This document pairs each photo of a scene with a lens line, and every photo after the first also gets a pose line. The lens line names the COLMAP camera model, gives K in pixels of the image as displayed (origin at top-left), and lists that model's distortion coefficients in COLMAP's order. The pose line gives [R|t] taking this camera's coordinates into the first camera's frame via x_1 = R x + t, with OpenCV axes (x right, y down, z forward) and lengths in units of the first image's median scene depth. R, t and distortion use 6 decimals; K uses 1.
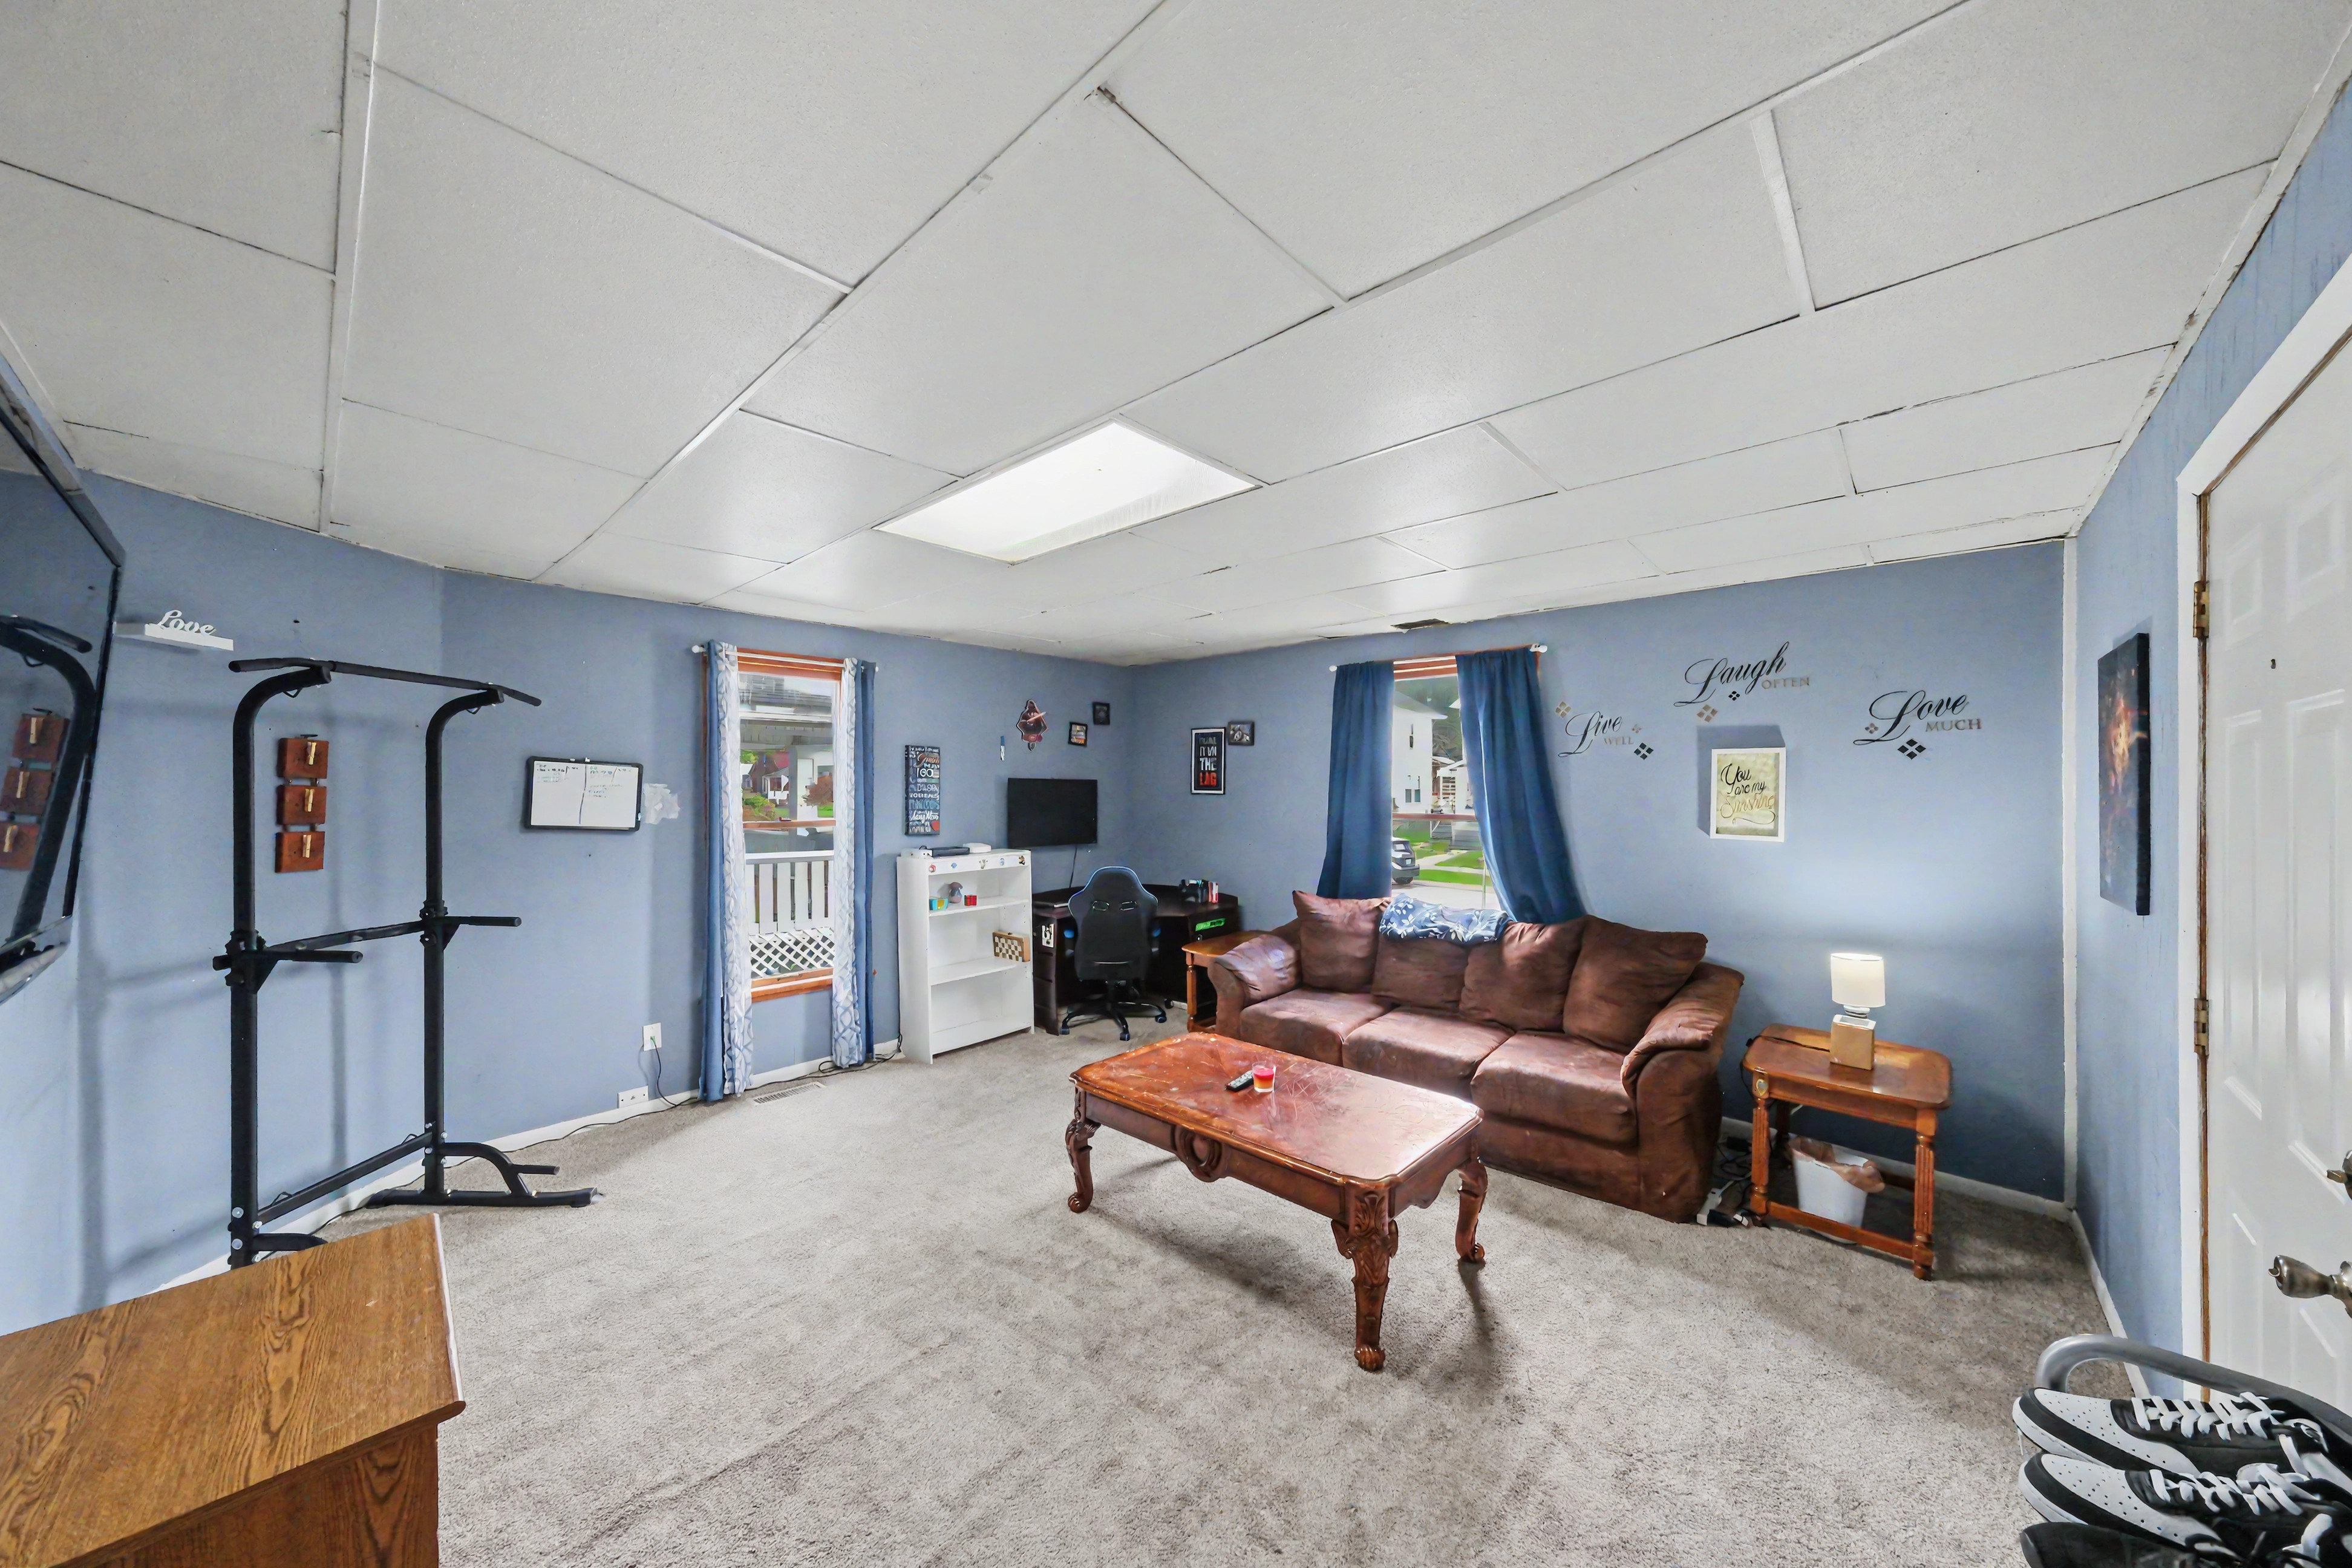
lens RADIAL K [[827.0, 0, 1164.5], [0, 827.0, 791.5], [0, 0, 1]] dist [0.002848, -0.000119]
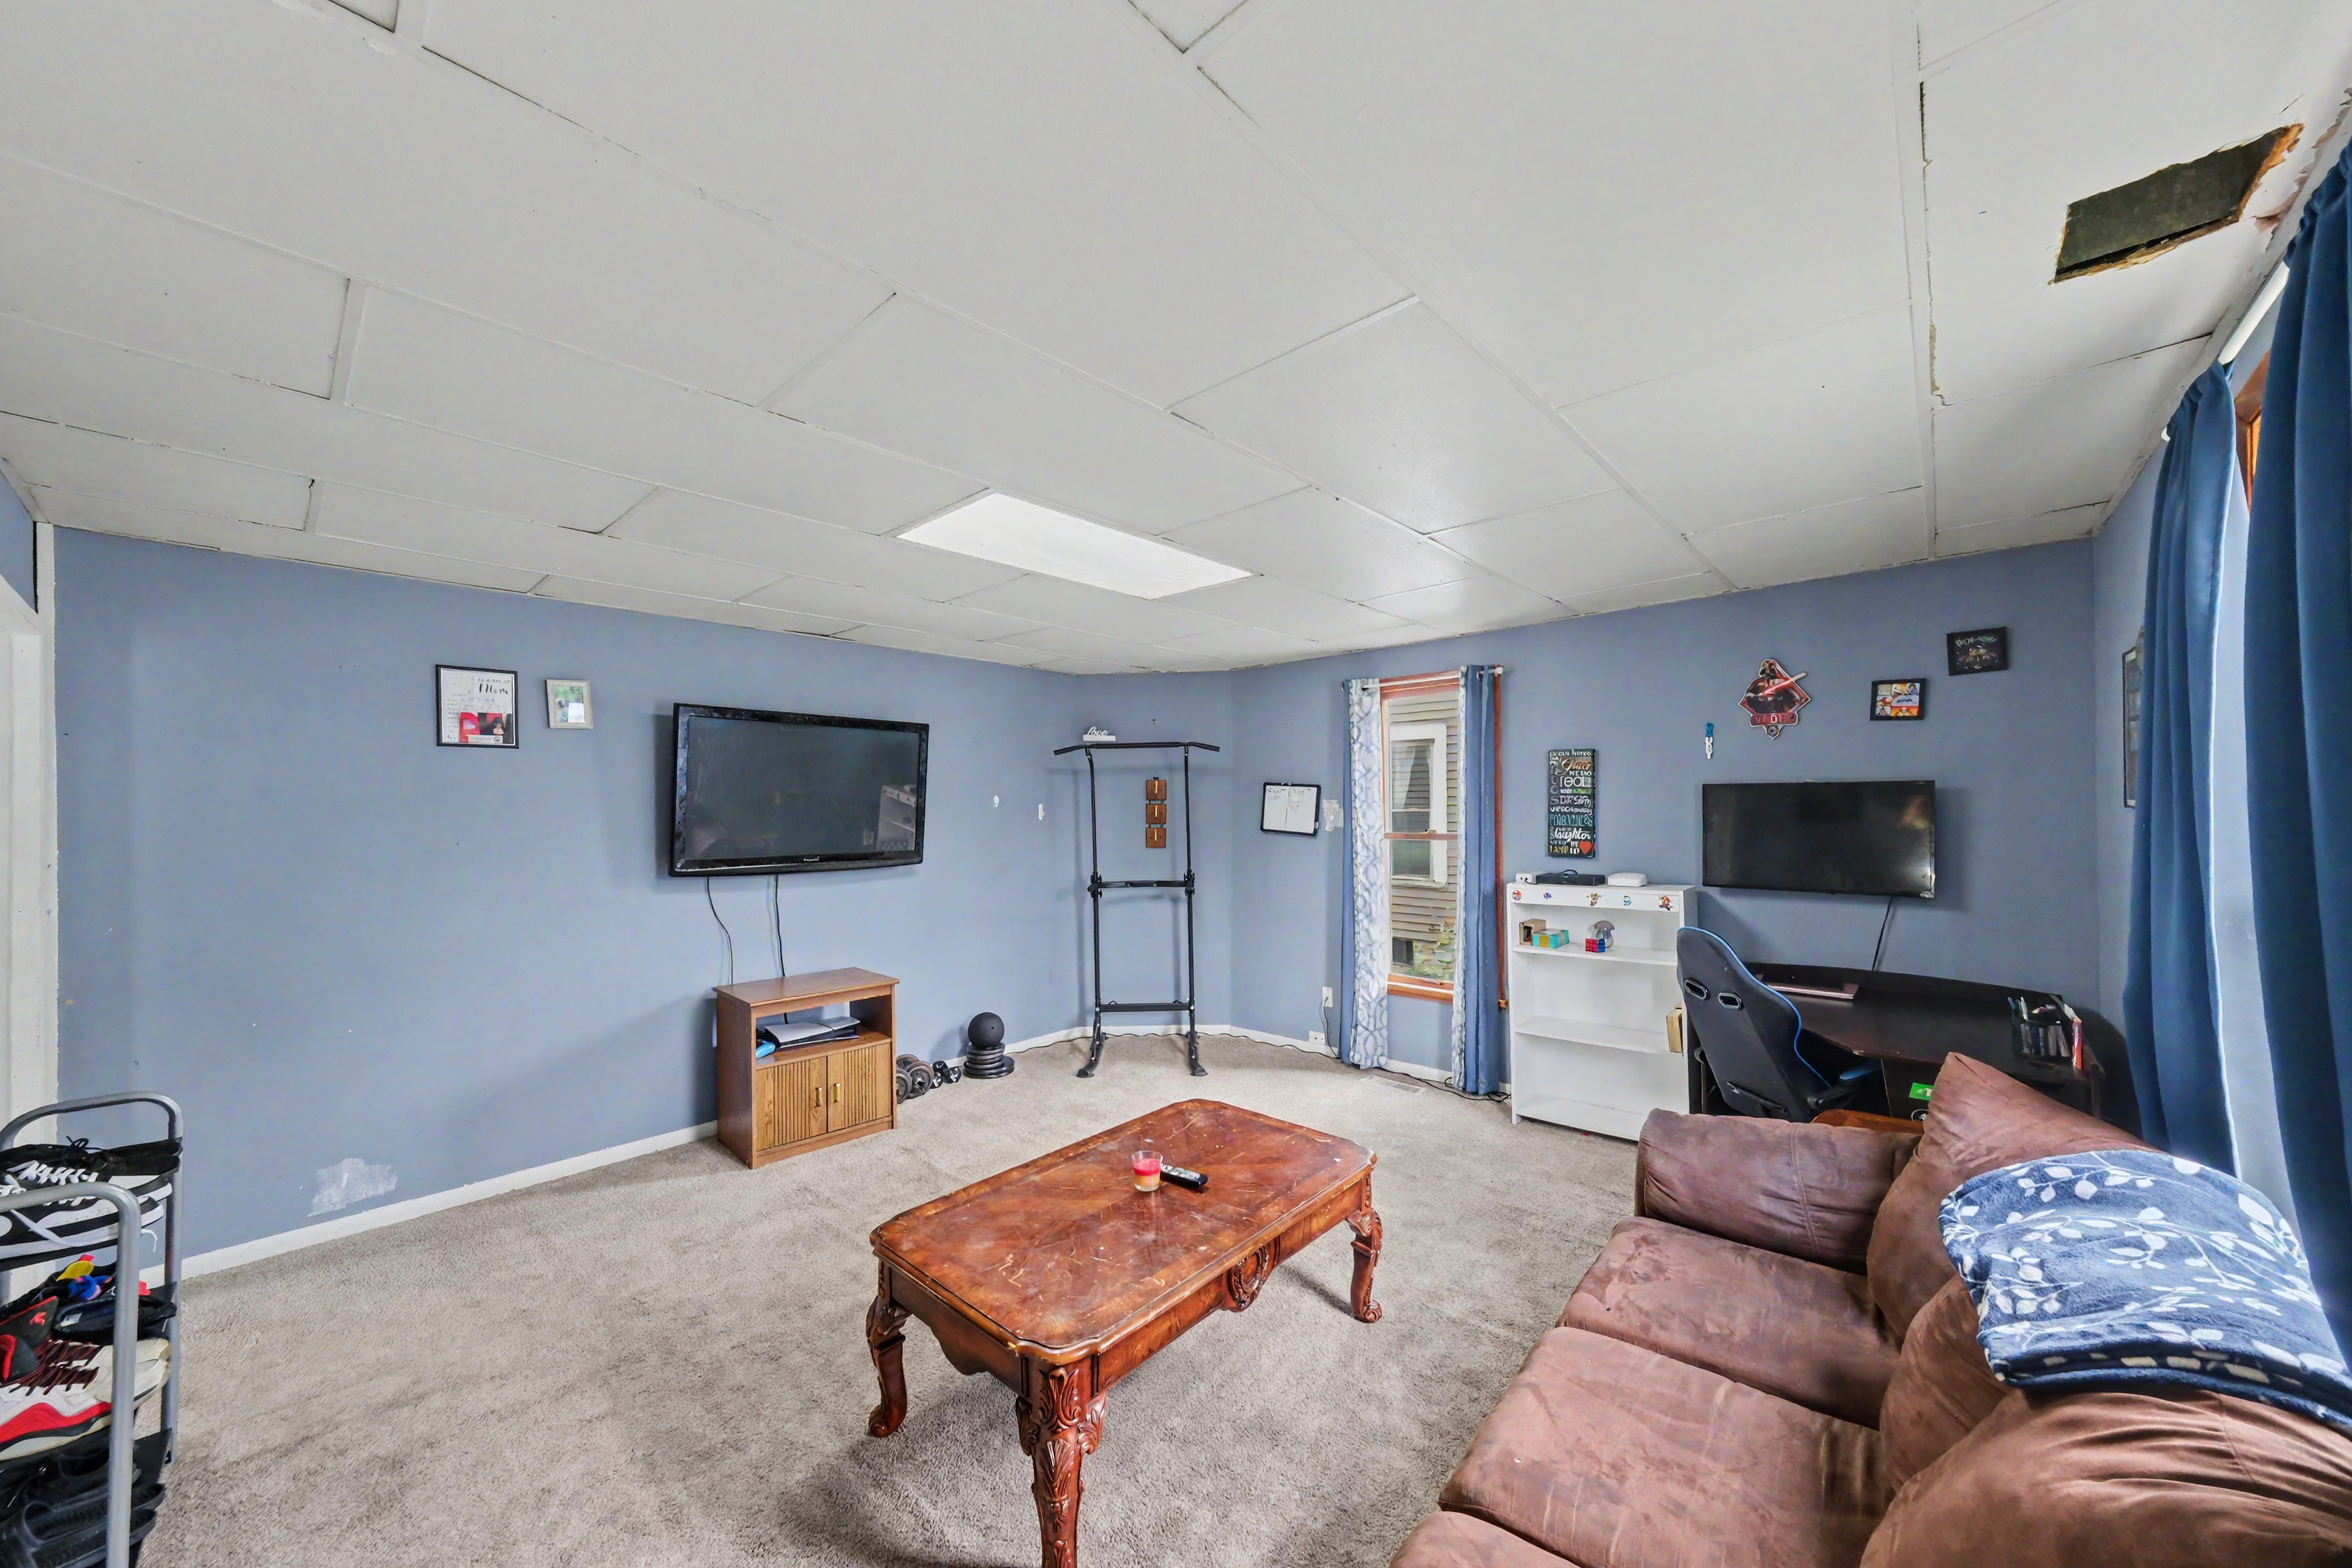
lens RADIAL K [[827.0, 0, 1169.0], [0, 827.0, 798.9], [0, 0, 1]] dist [0.002848, -0.000119]
pose [[0.022213, -0.007937, -0.999722, 0.804281], [0.007221, 0.999944, -0.007779, -0.002734], [0.999727, -0.007046, 0.022269, 0.890011]]
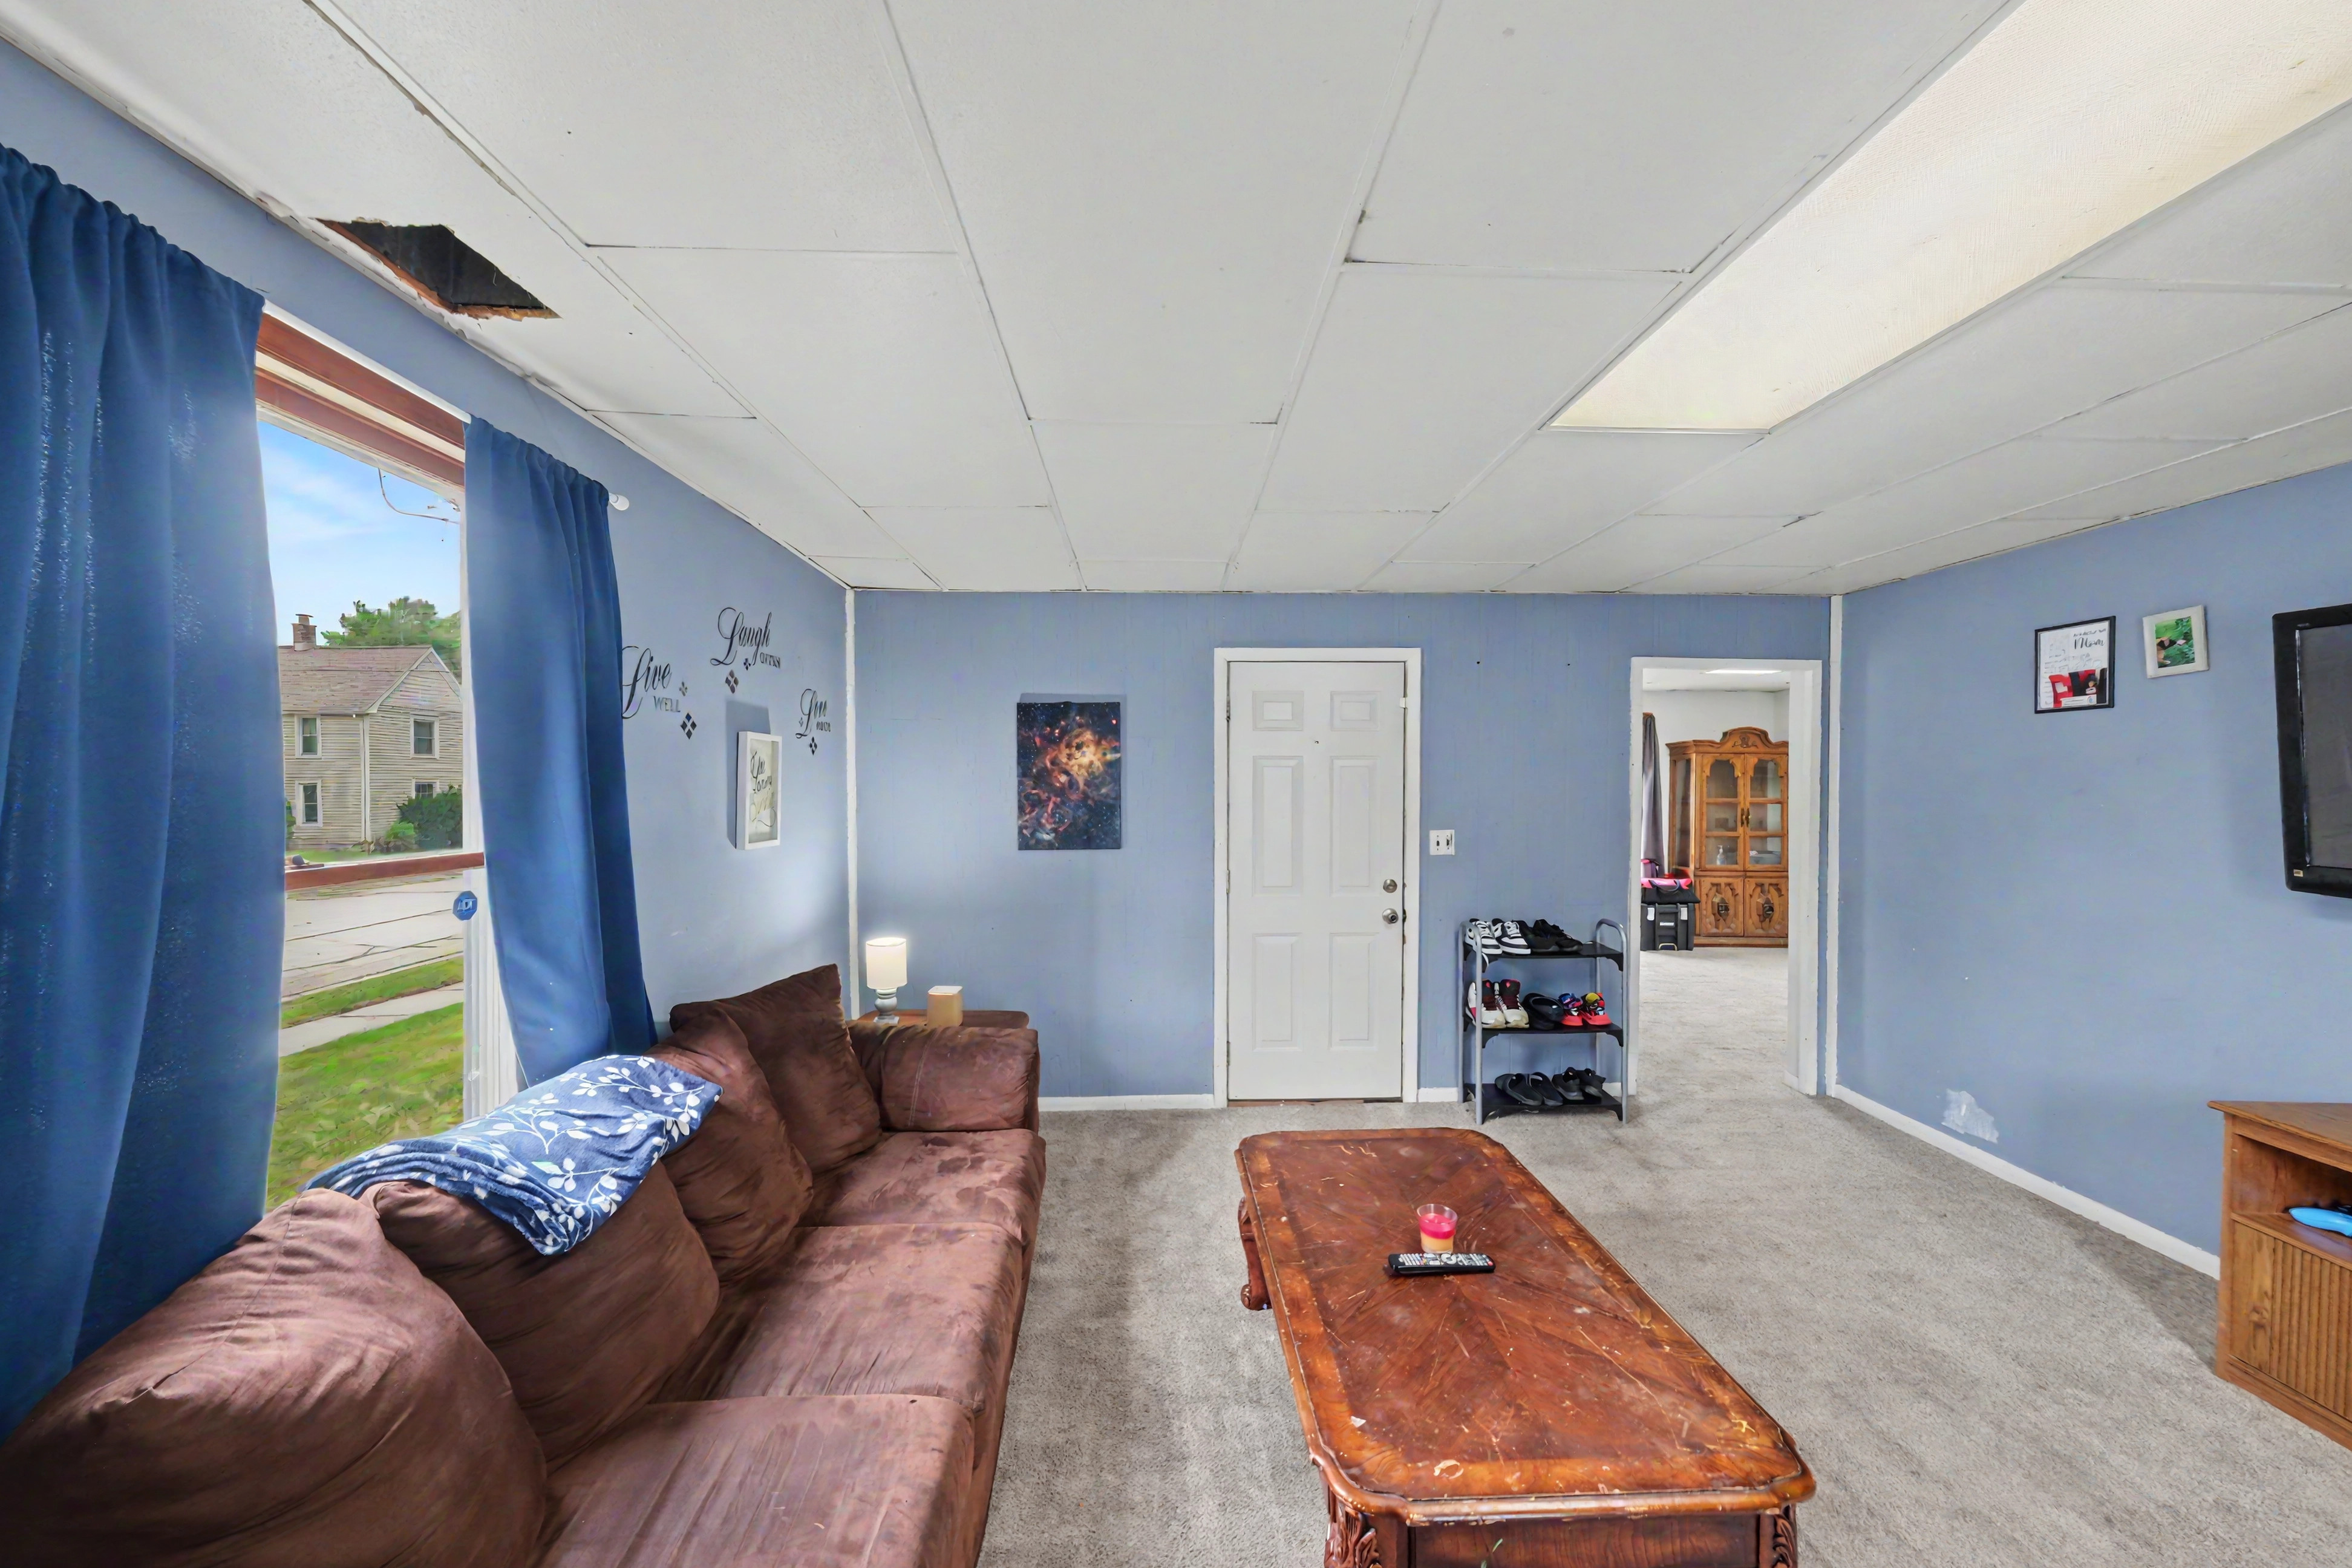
lens RADIAL K [[868.1, 0, 1186.8], [0, 868.1, 785.3], [0, 0, 1]] dist [-0.000261, 0.000006]
pose [[-0.722349, -0.002499, 0.691524, -0.174305], [0.003734, 0.999965, 0.007513, -0.008388], [-0.691518, 0.008009, -0.722314, 1.430233]]
